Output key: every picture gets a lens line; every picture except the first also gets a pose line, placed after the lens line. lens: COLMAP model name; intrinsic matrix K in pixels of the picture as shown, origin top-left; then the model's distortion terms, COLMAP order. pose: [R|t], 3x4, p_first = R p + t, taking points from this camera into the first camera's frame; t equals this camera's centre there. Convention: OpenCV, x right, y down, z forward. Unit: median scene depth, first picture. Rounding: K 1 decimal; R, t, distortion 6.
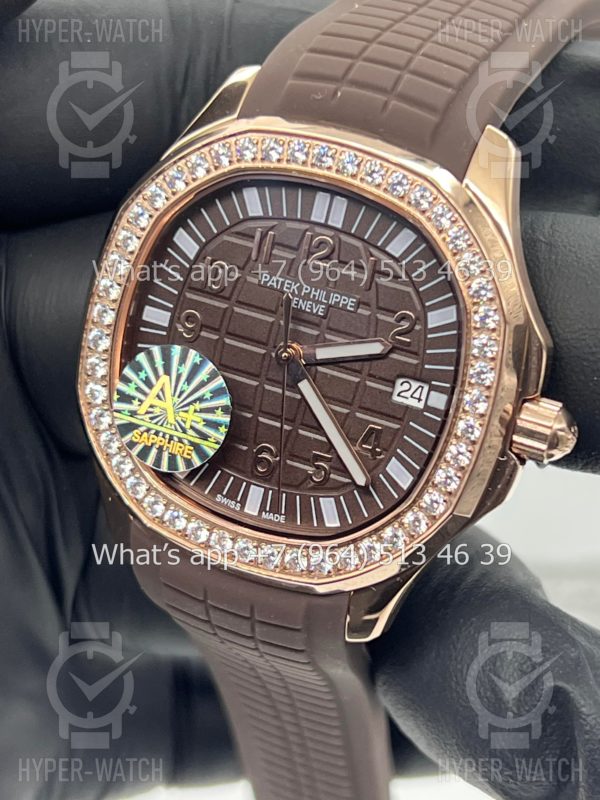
lens RADIAL K [[1908.2, 0, 300.0], [0, 1908.2, 400.0], [0, 0, 1]] dist [0.217389, -0.299980]
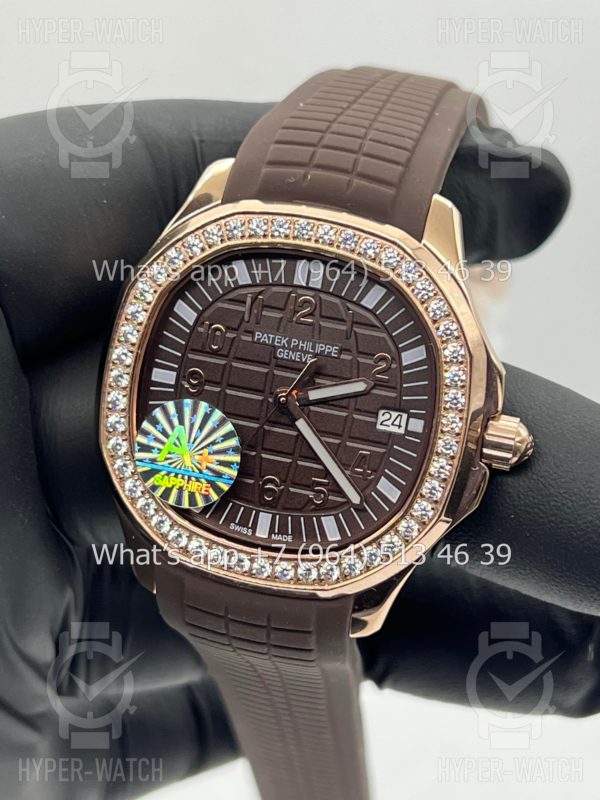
lens RADIAL K [[1908.2, 0, 300.0], [0, 1908.2, 400.0], [0, 0, 1]] dist [0.217389, -0.299980]
pose [[0.985640, -0.087457, 0.144446, -0.166933], [0.091642, 0.995536, -0.022563, 0.004604], [-0.141828, 0.035476, 0.989255, -0.168425]]
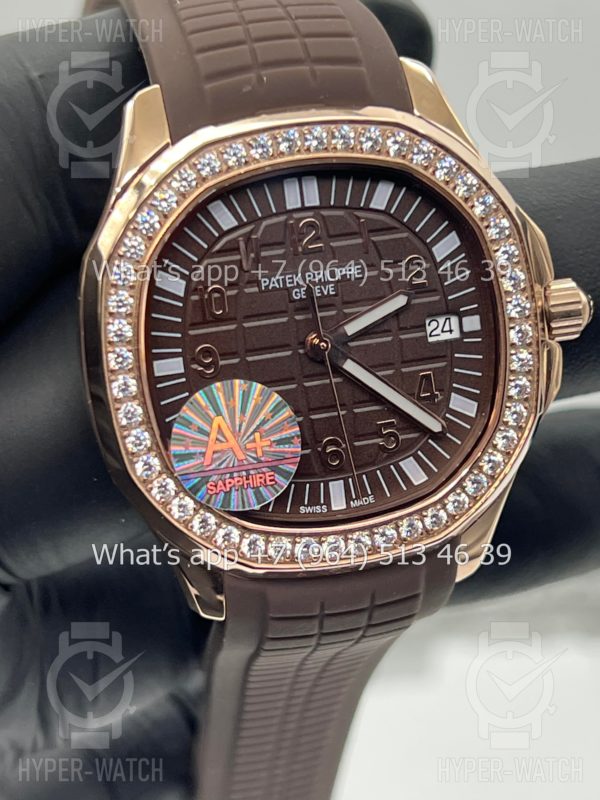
lens RADIAL K [[1908.2, 0, 300.0], [0, 1908.2, 400.0], [0, 0, 1]] dist [0.217389, -0.299980]
pose [[0.792088, -0.410720, 0.451559, -0.470251], [0.398366, 0.908335, 0.127405, -0.126982], [-0.462494, 0.078970, 0.883098, 0.136743]]
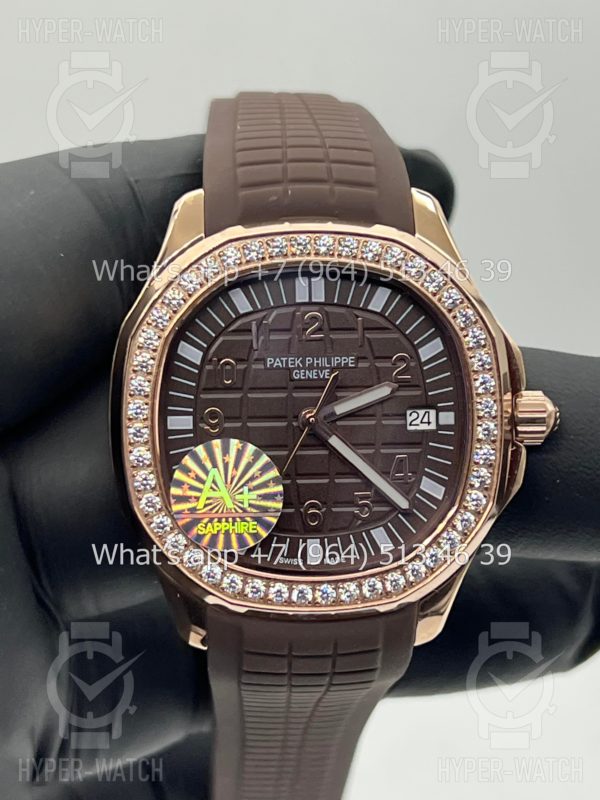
lens RADIAL K [[1908.2, 0, 300.0], [0, 1908.2, 400.0], [0, 0, 1]] dist [0.217389, -0.299980]
pose [[0.885826, -0.271992, 0.375943, -0.440770], [0.296454, 0.955017, -0.007580, -0.028001], [-0.356970, 0.118164, 0.926612, -0.064894]]
